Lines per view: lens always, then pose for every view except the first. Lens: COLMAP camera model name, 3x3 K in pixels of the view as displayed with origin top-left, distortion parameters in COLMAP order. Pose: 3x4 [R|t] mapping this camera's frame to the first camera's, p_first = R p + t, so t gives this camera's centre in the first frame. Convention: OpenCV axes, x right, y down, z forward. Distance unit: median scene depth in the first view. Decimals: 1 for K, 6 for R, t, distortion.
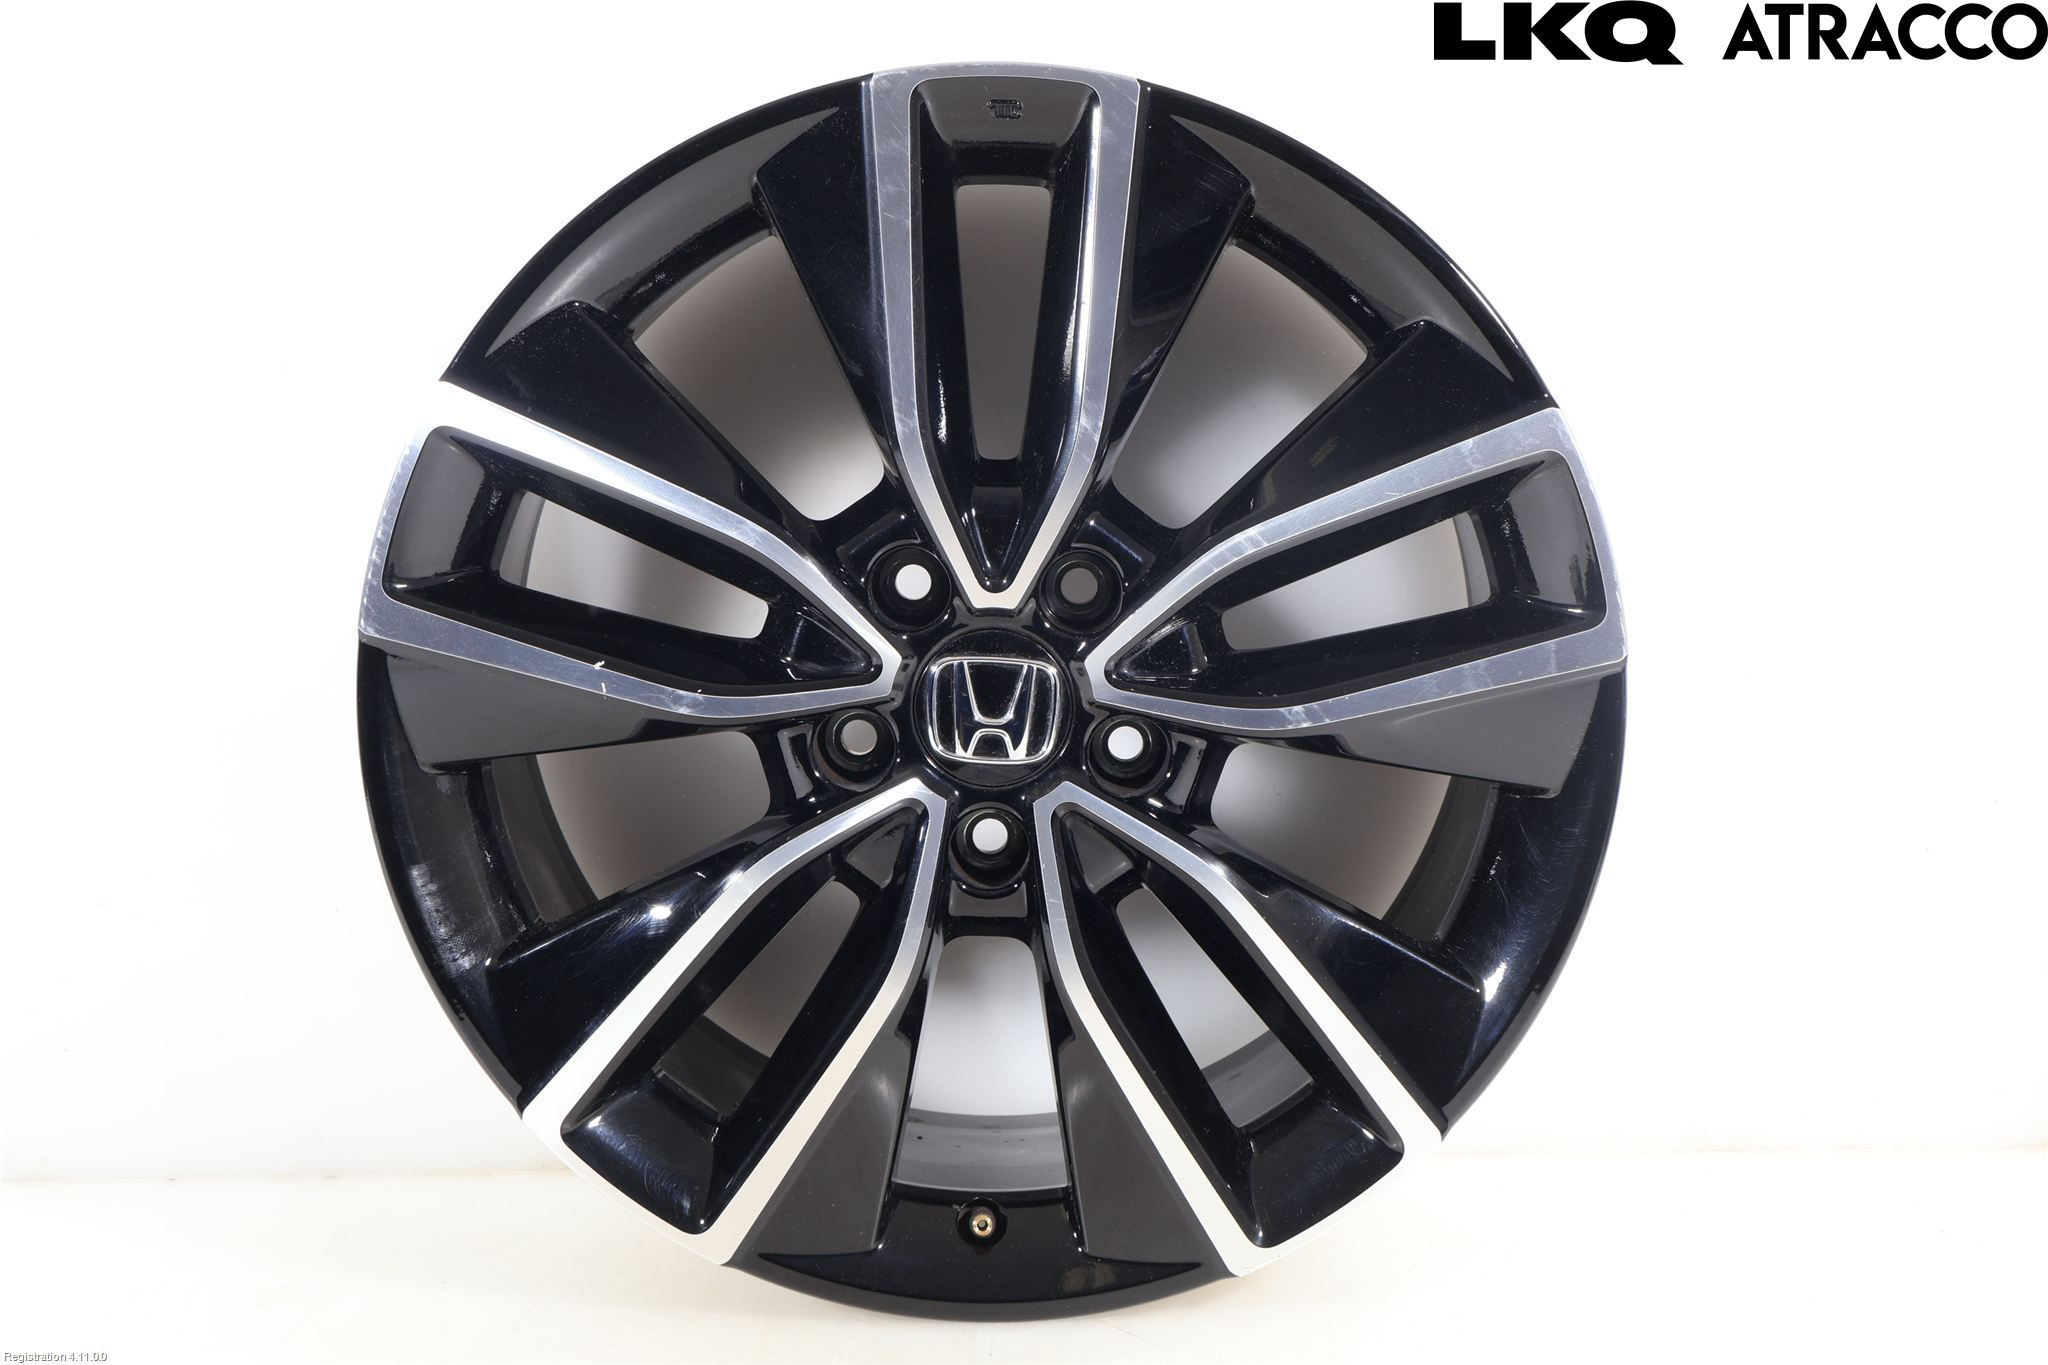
lens RADIAL K [[2664.9, 0, 1024.0], [0, 2664.9, 682.5], [0, 0, 1]] dist [0.002653, 0.001104]
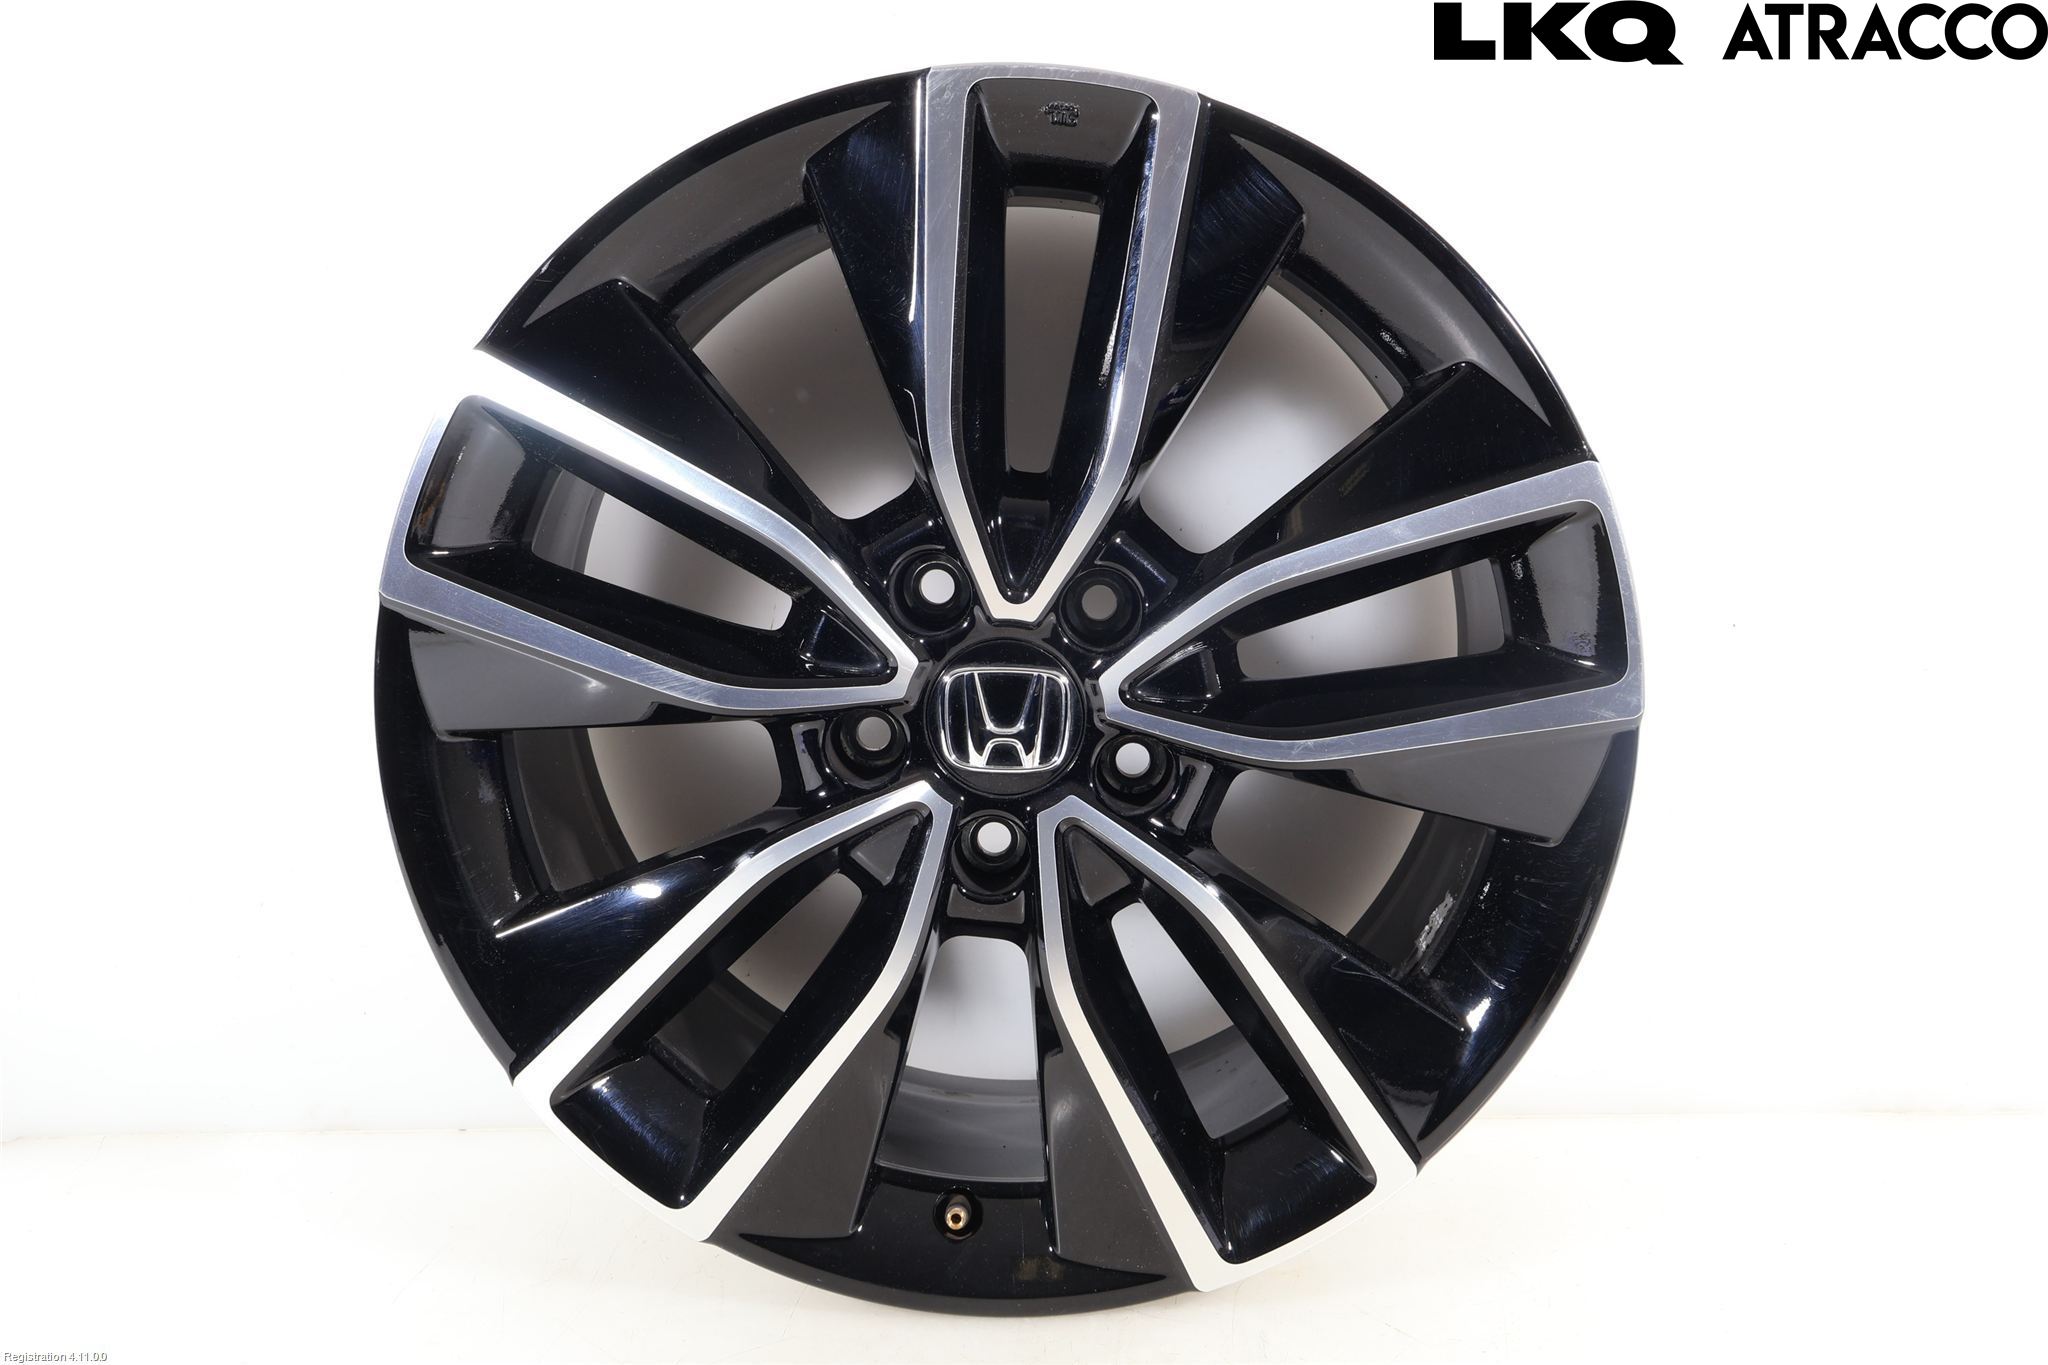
lens RADIAL K [[1905.0, 0, 1024.0], [0, 1905.0, 682.5], [0, 0, 1]] dist [-0.002172, -0.000488]
pose [[0.997234, 0.074189, -0.004408, -0.002177], [-0.074220, 0.997215, -0.007386, 0.000929], [0.003848, 0.007692, 0.999963, 0.274350]]
